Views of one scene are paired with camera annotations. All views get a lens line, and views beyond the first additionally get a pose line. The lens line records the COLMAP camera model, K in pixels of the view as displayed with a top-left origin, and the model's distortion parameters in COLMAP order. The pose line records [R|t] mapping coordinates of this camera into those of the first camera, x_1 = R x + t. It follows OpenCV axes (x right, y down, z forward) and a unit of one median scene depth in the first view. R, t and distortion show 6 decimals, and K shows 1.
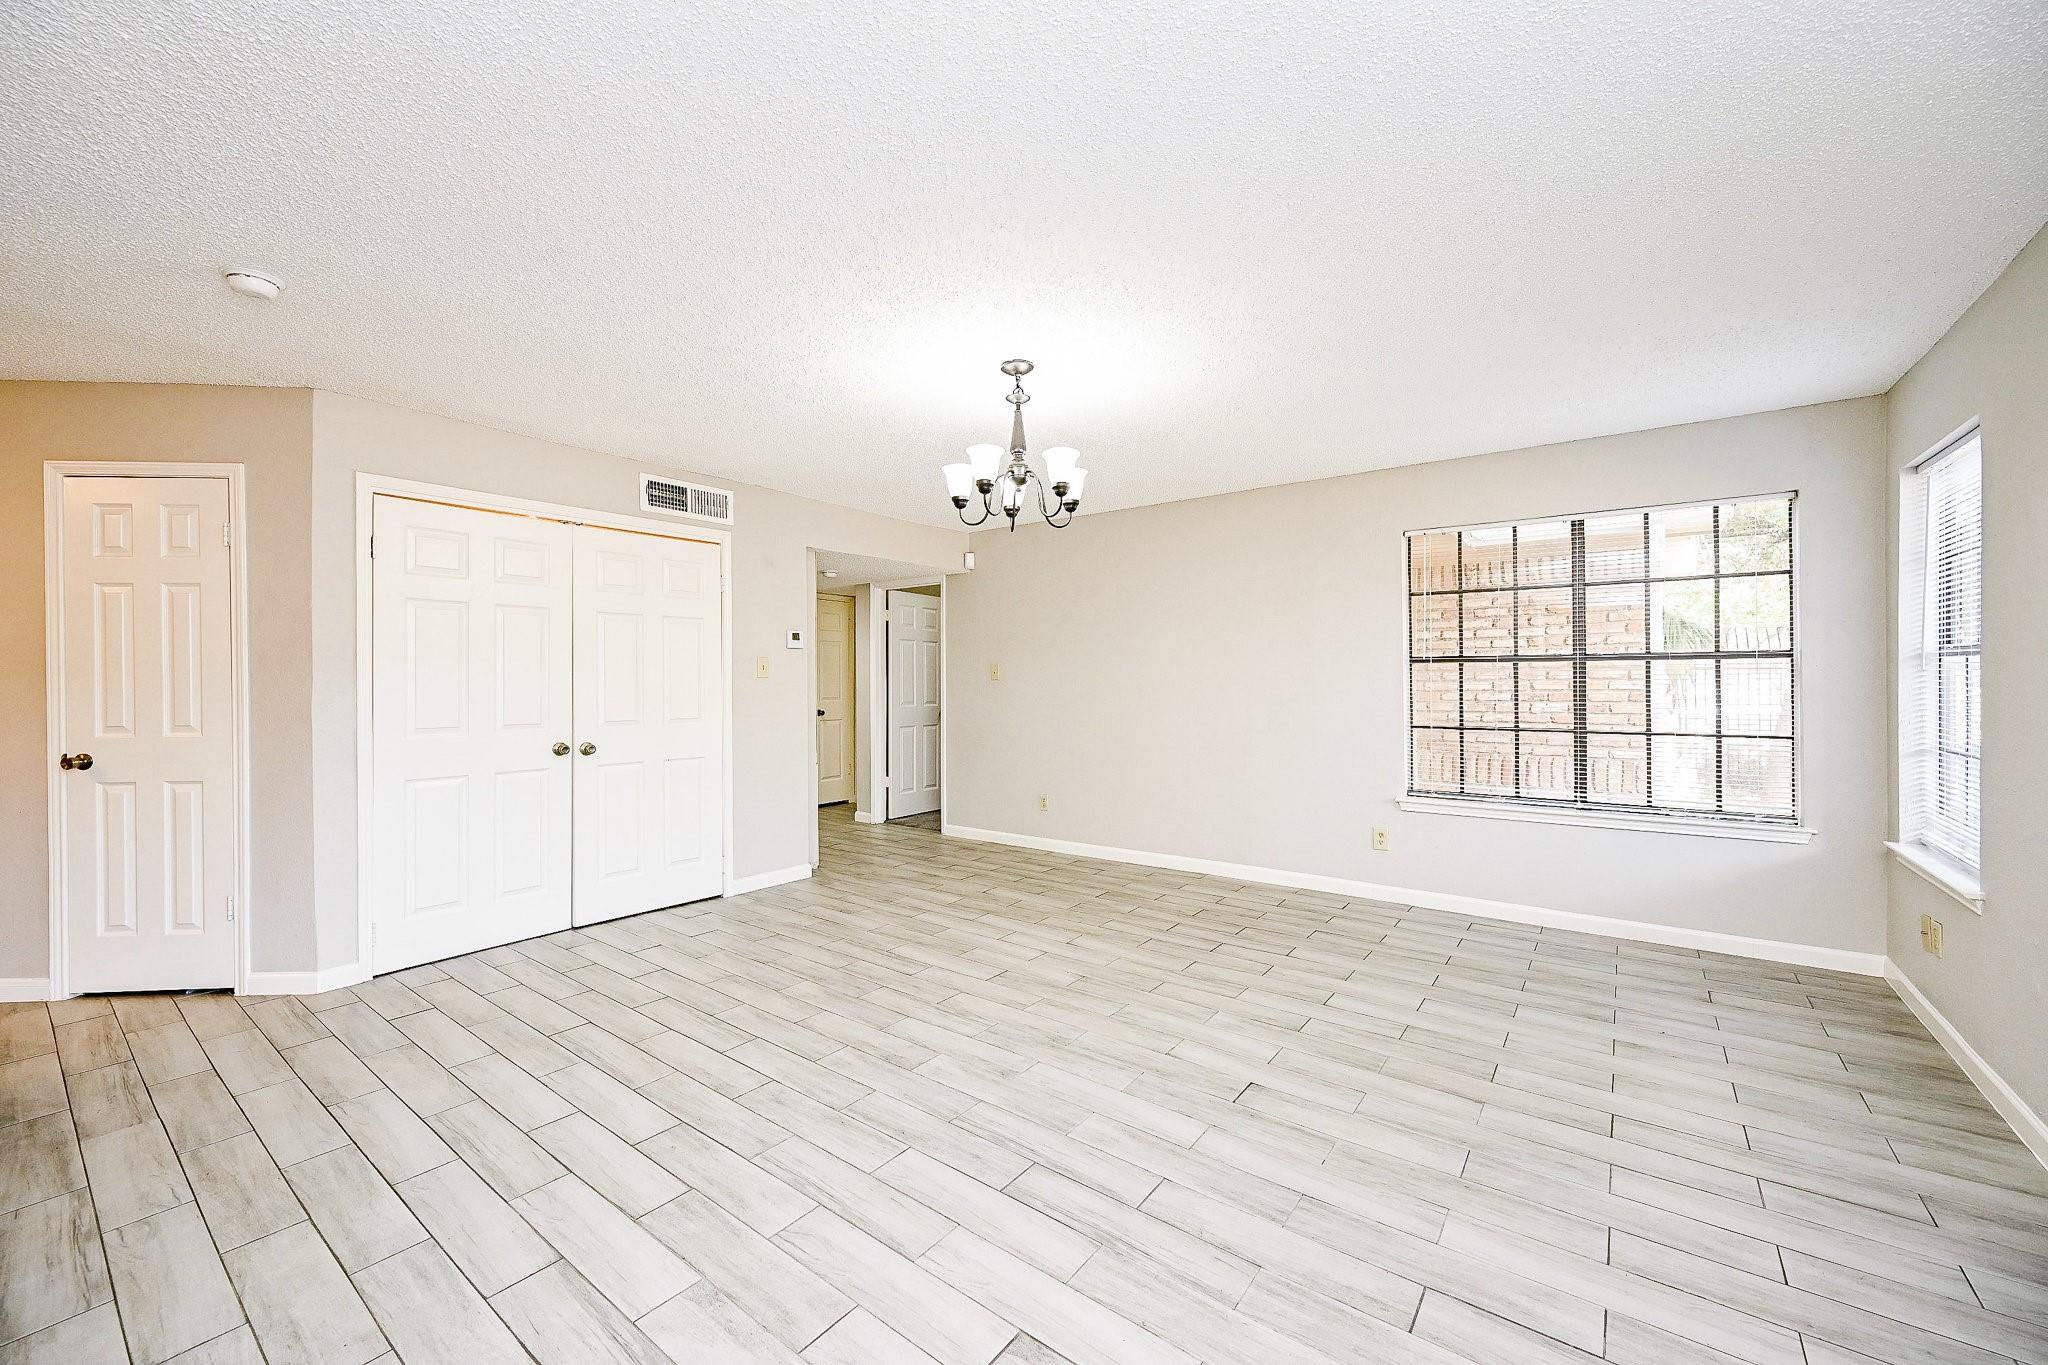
lens RADIAL K [[806.8, 0, 1004.2], [0, 806.8, 683.0], [0, 0, 1]] dist [-0.002564, 0.000518]
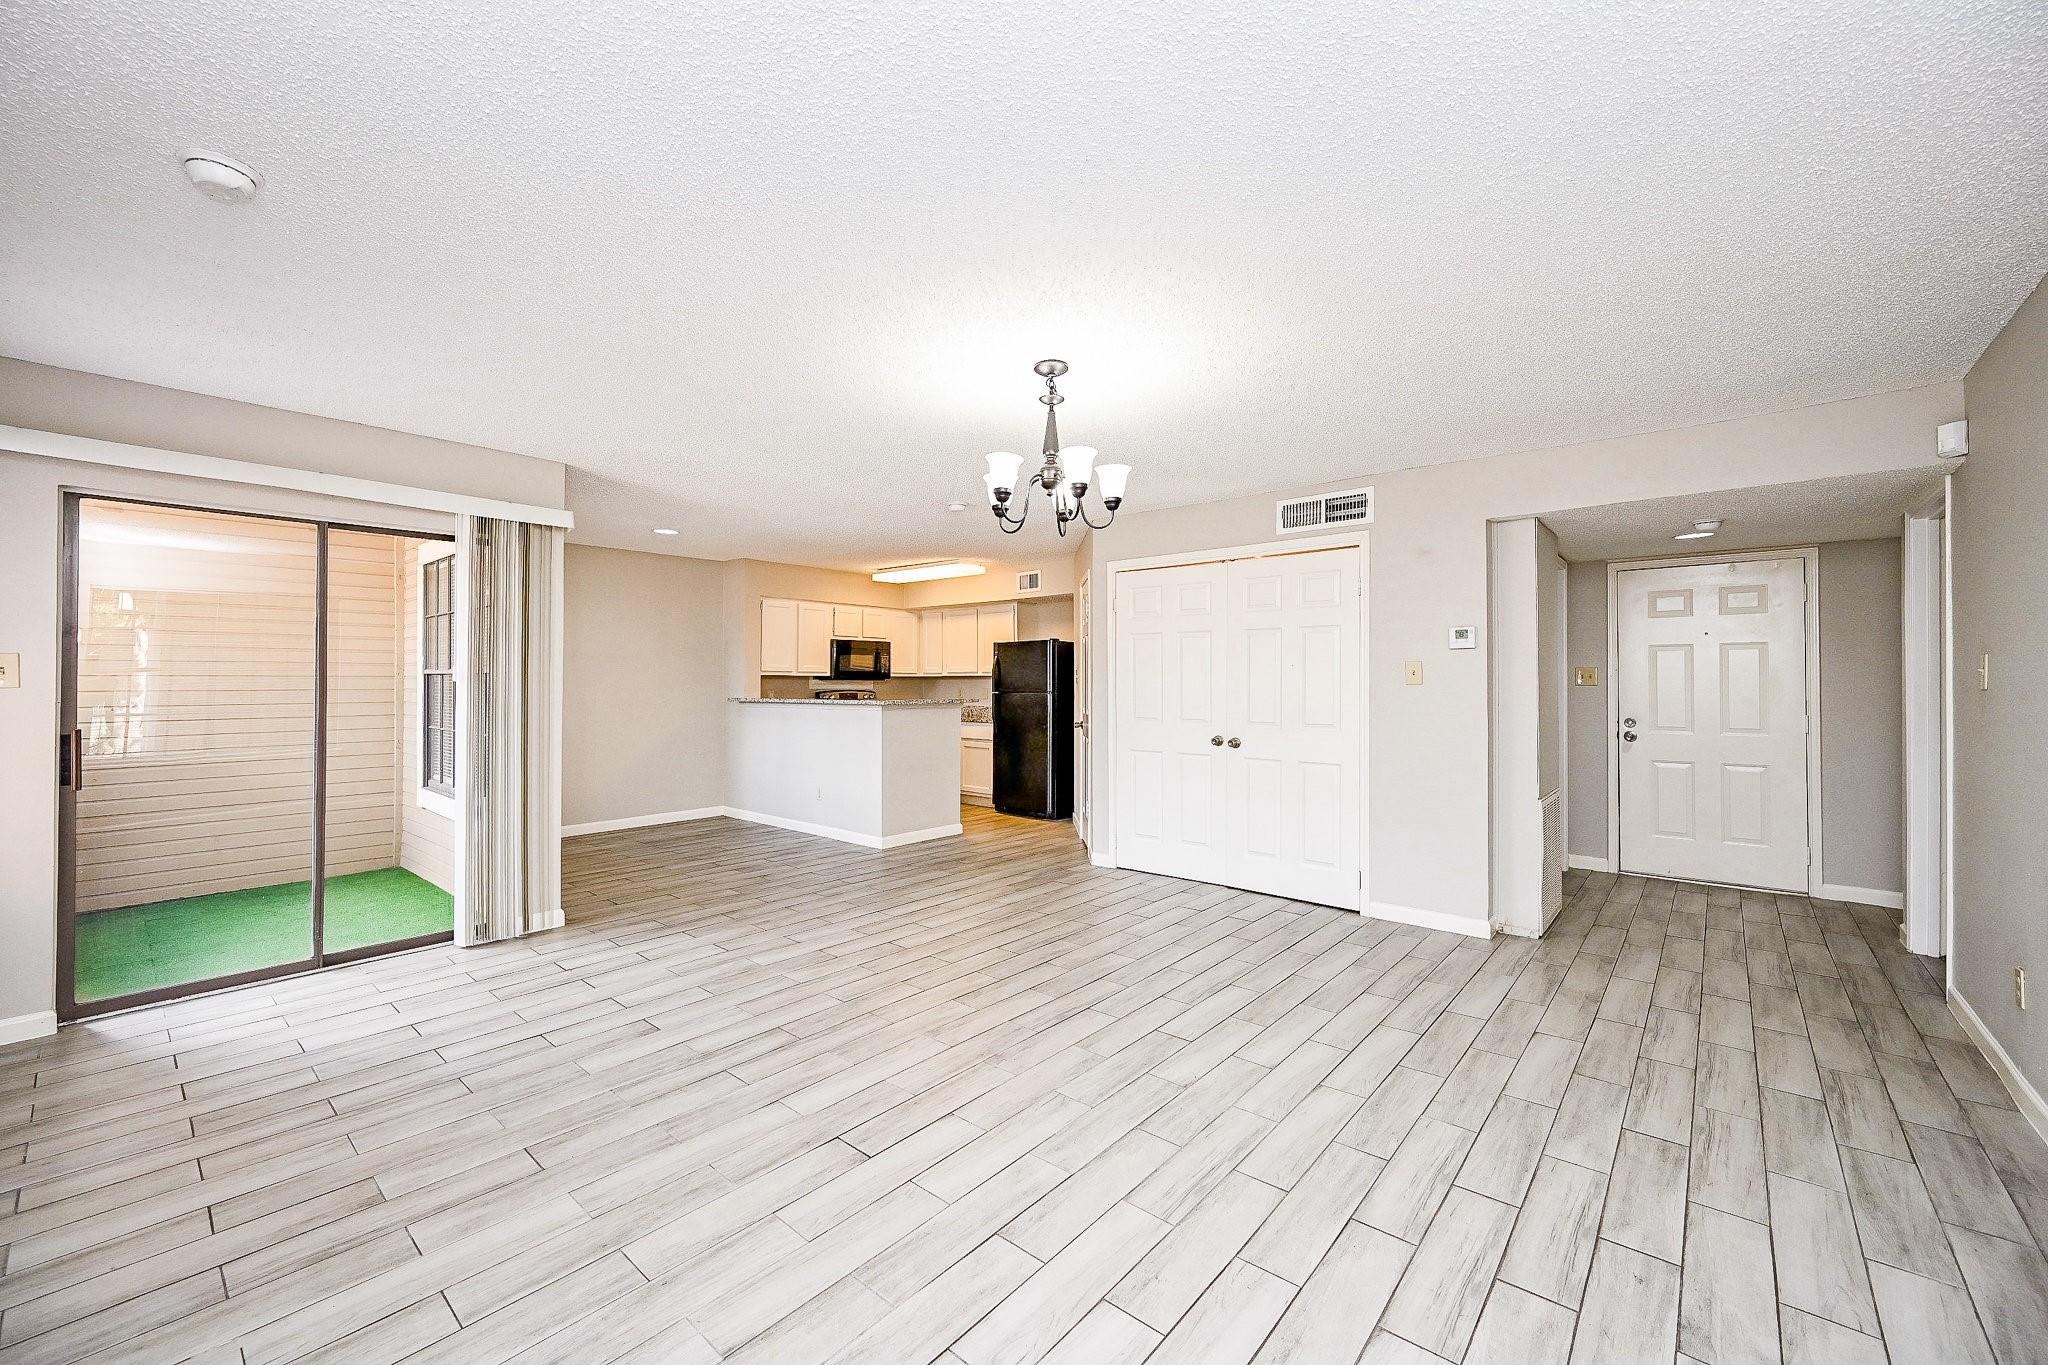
lens RADIAL K [[806.8, 0, 1026.7], [0, 806.8, 682.6], [0, 0, 1]] dist [-0.002564, 0.000518]
pose [[-0.052960, 0.002145, -0.998594, 1.006336], [-0.003142, 0.999992, 0.002314, -0.016206], [0.998592, 0.003260, -0.052953, 1.048318]]
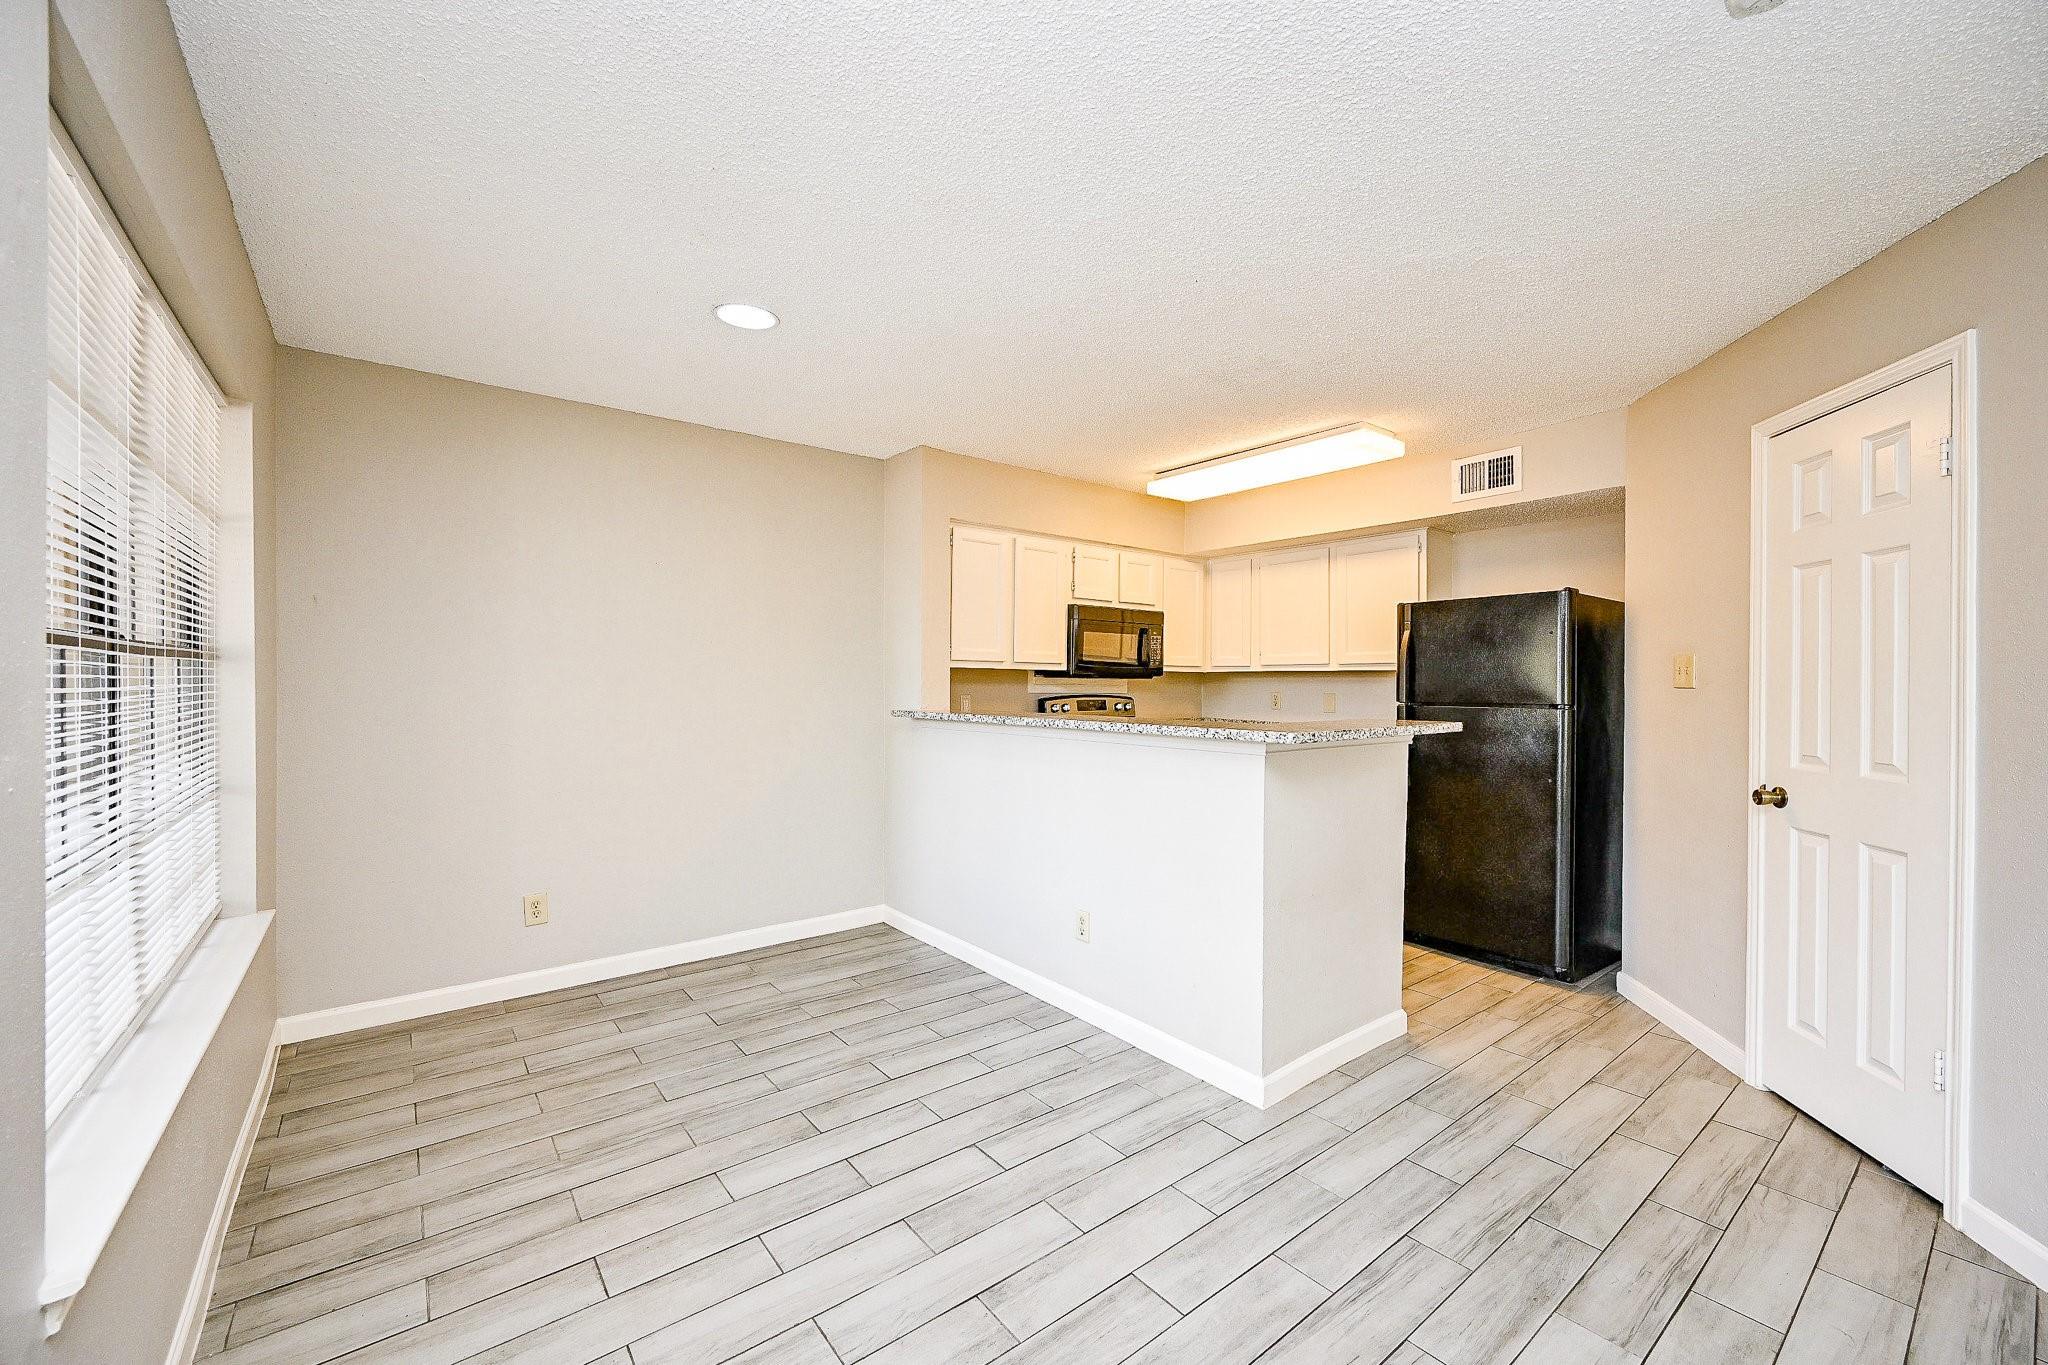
lens RADIAL K [[806.8, 0, 1012.6], [0, 806.8, 690.7], [0, 0, 1]] dist [-0.002564, 0.000518]
pose [[-0.242876, 0.010855, -0.969997, -0.217267], [-0.007446, 0.999887, 0.013054, -0.011257], [0.970029, 0.010393, -0.242768, 0.496583]]
